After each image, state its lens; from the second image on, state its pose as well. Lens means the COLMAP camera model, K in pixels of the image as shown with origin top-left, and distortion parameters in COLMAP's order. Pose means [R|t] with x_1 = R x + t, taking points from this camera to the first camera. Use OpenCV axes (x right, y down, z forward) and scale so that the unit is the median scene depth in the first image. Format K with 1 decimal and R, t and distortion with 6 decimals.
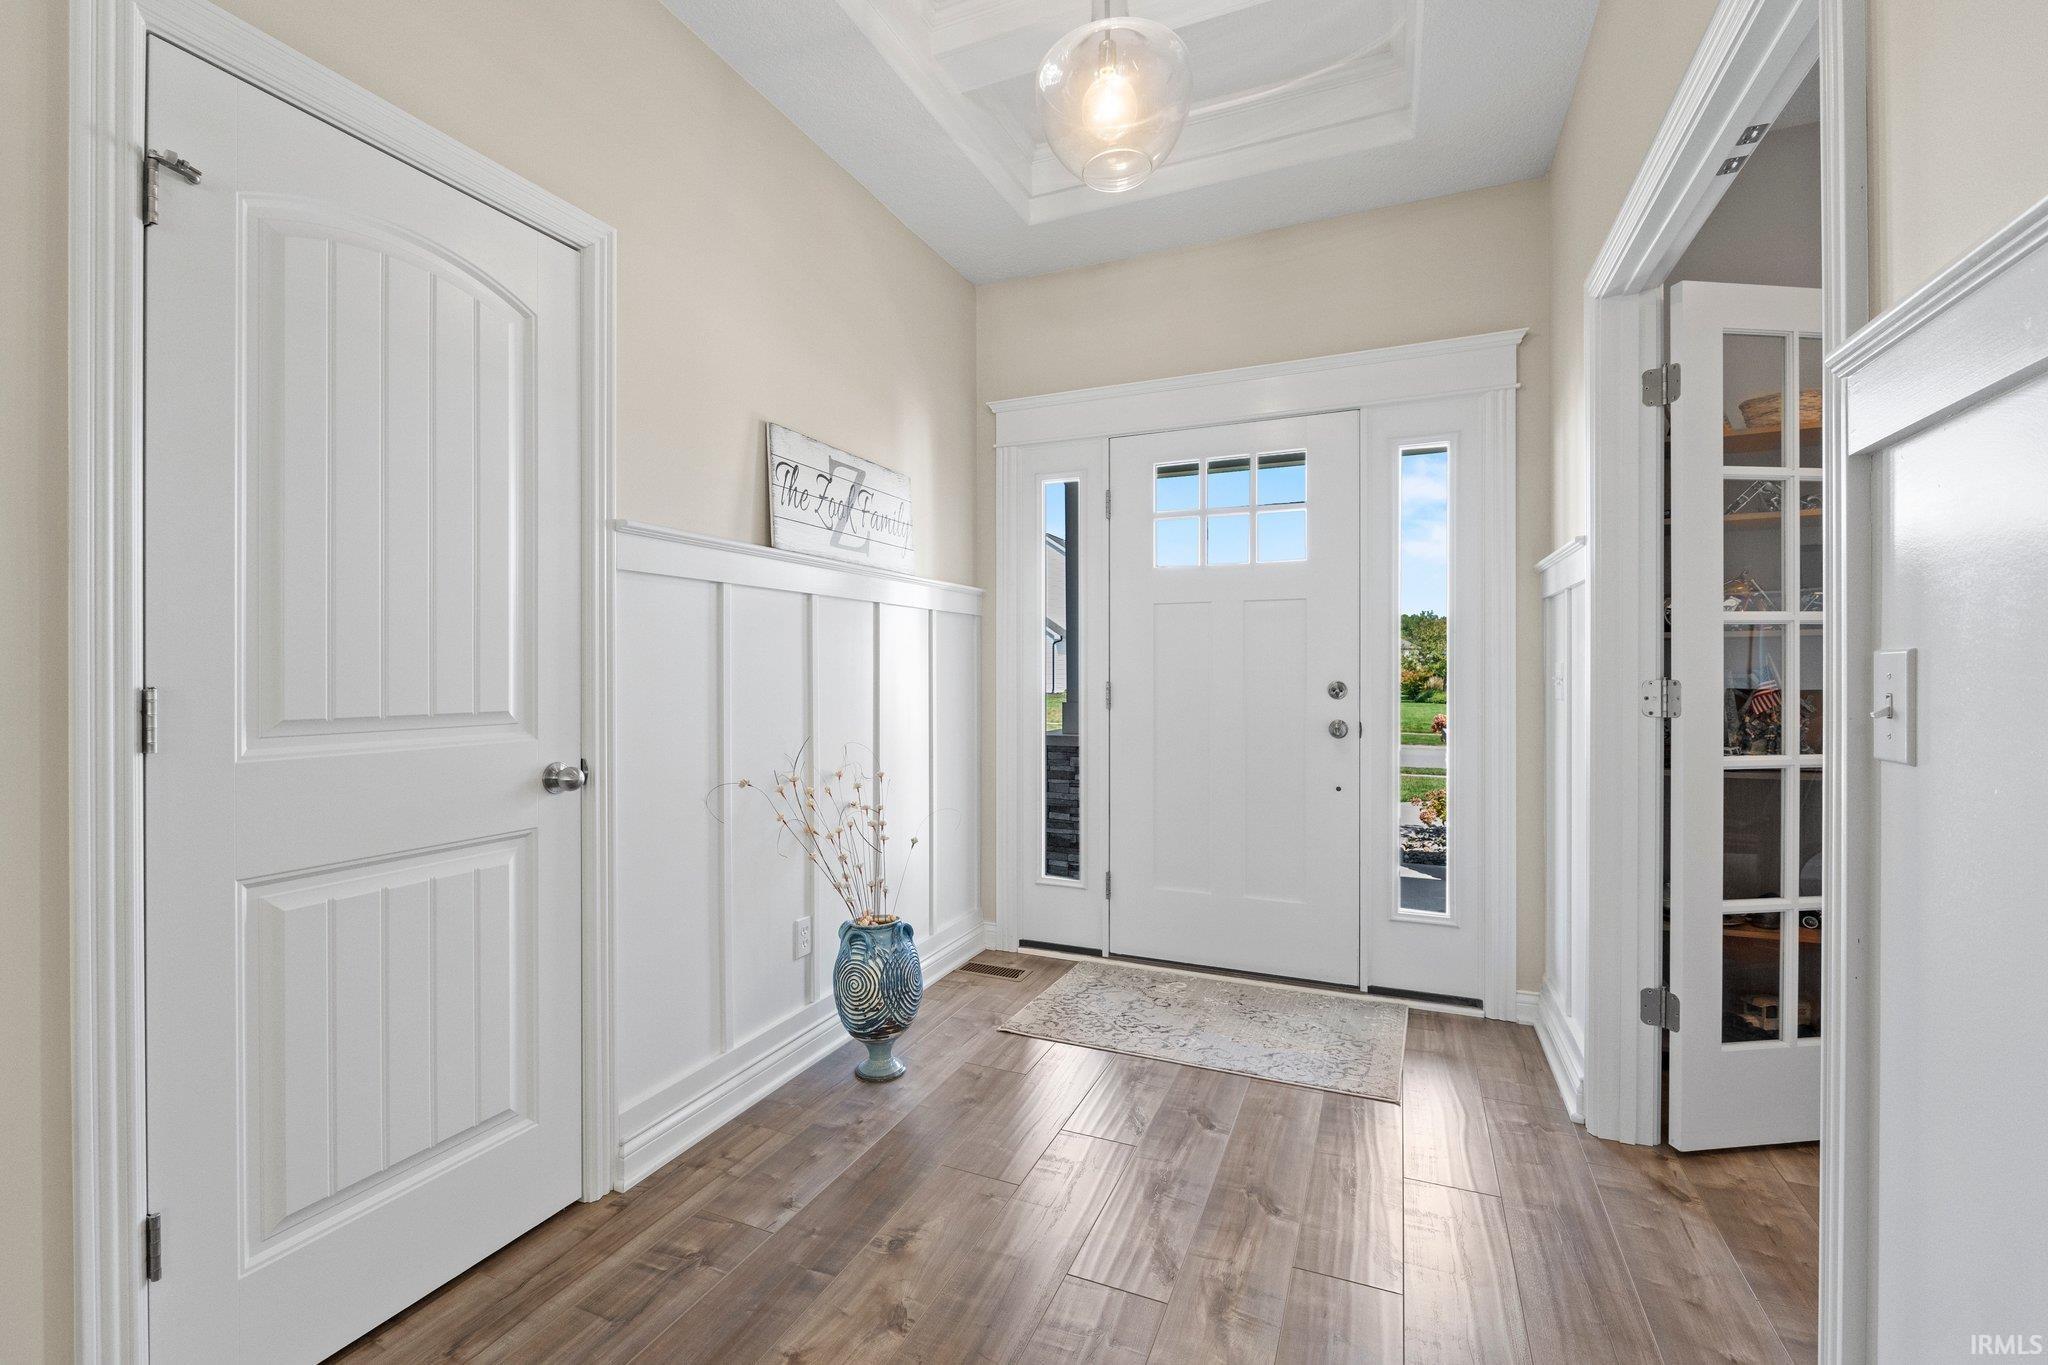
lens RADIAL K [[874.5, 0, 1020.3], [0, 874.5, 675.7], [0, 0, 1]] dist [-0.002007, -0.000044]
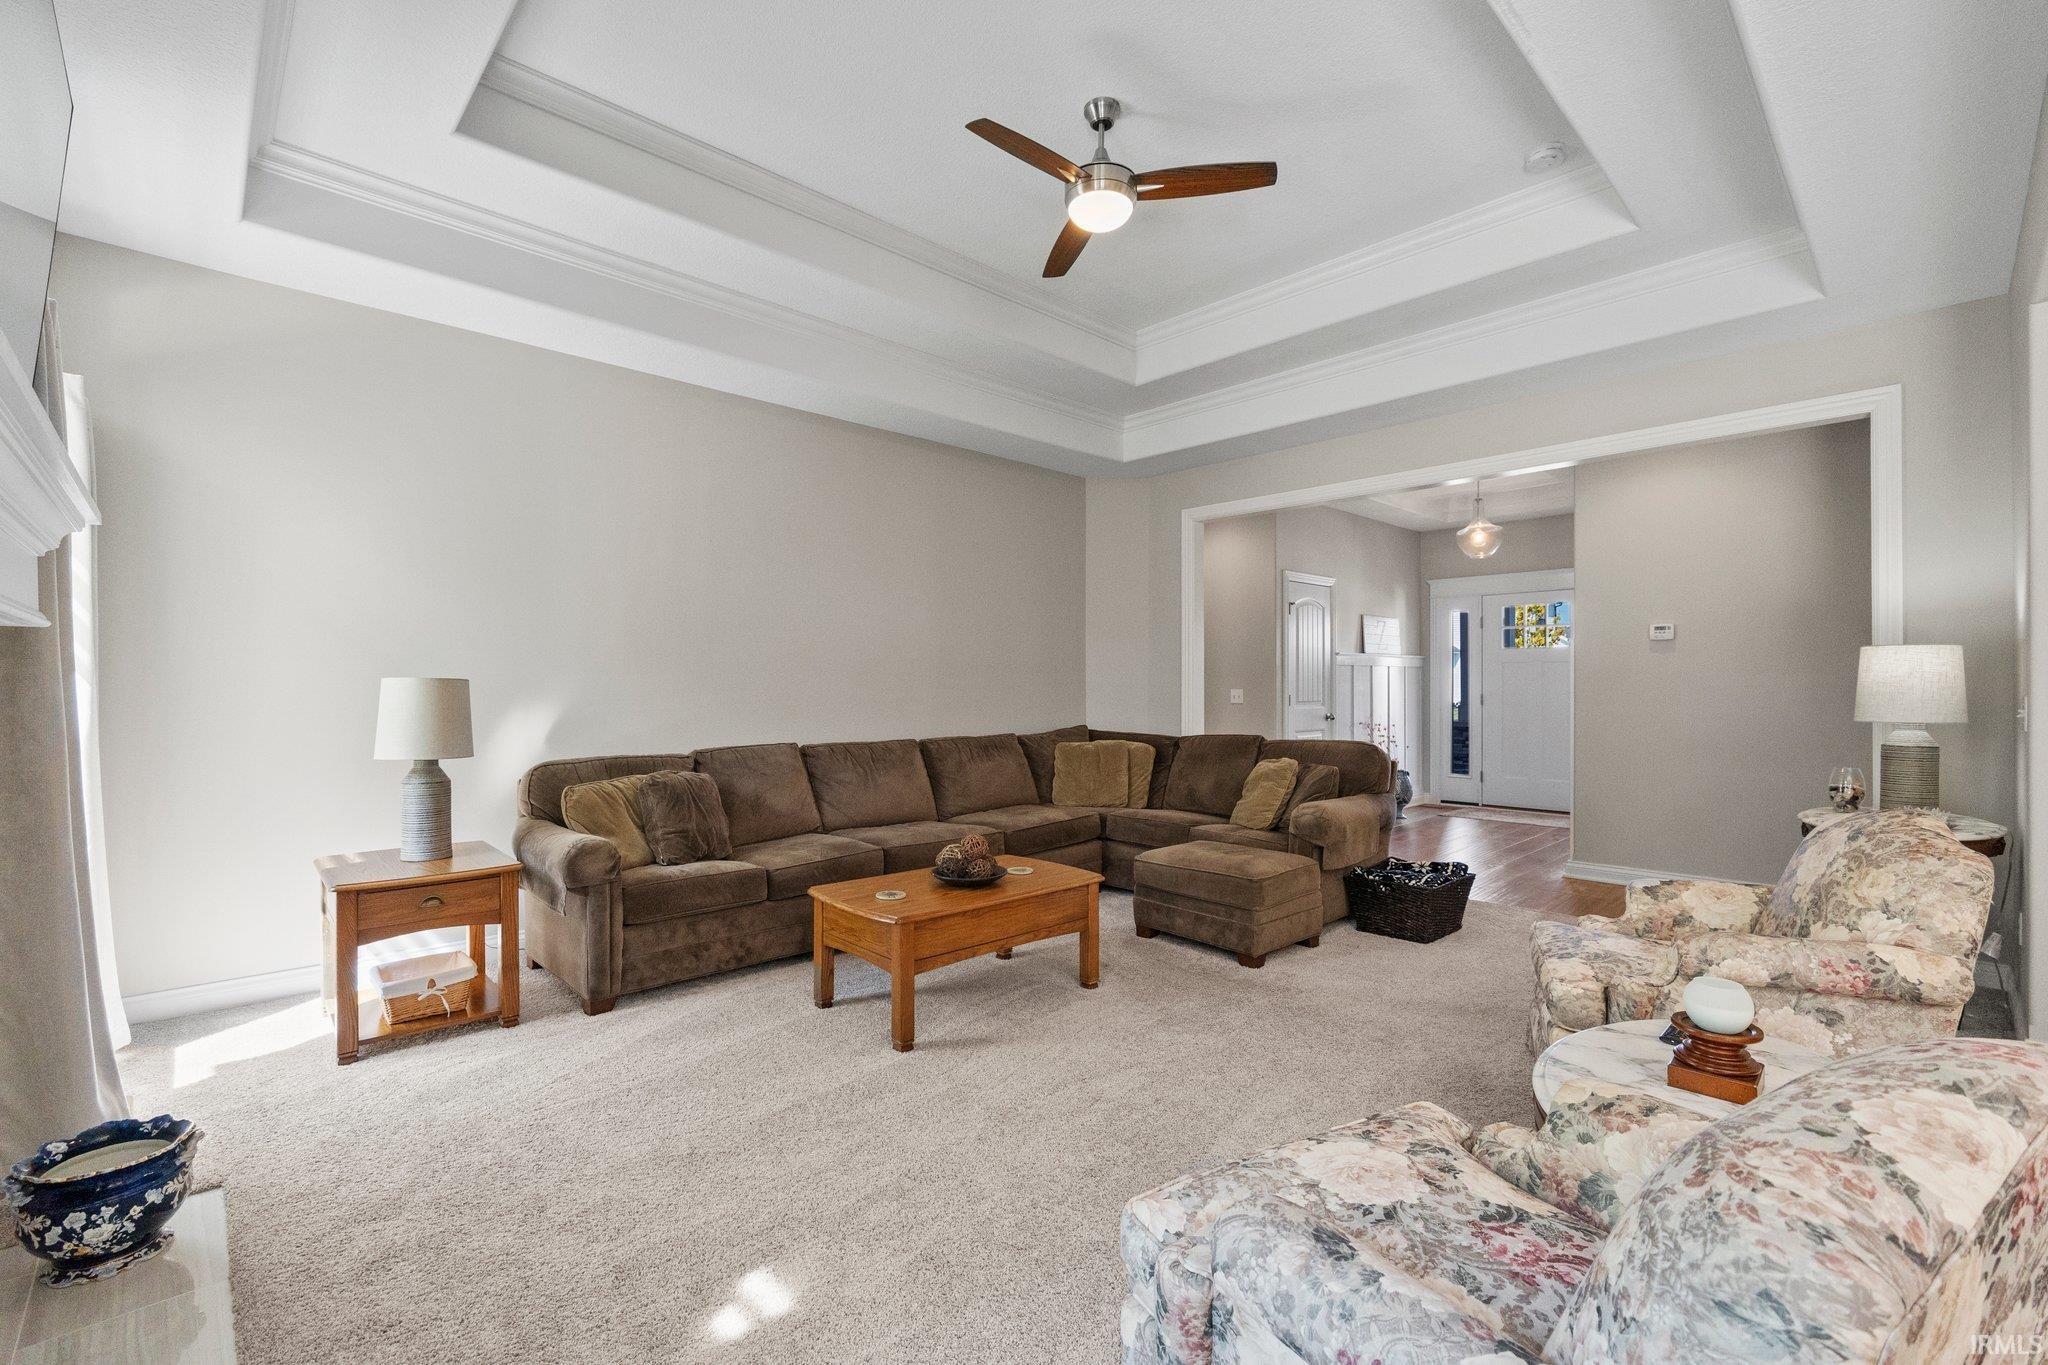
lens RADIAL K [[874.5, 0, 1035.2], [0, 874.5, 691.4], [0, 0, 1]] dist [-0.002007, -0.000044]
pose [[0.921624, -0.002633, -0.388076, -0.098286], [0.001289, 0.999992, -0.003724, 0.004368], [0.388083, 0.002932, 0.921620, -1.690907]]
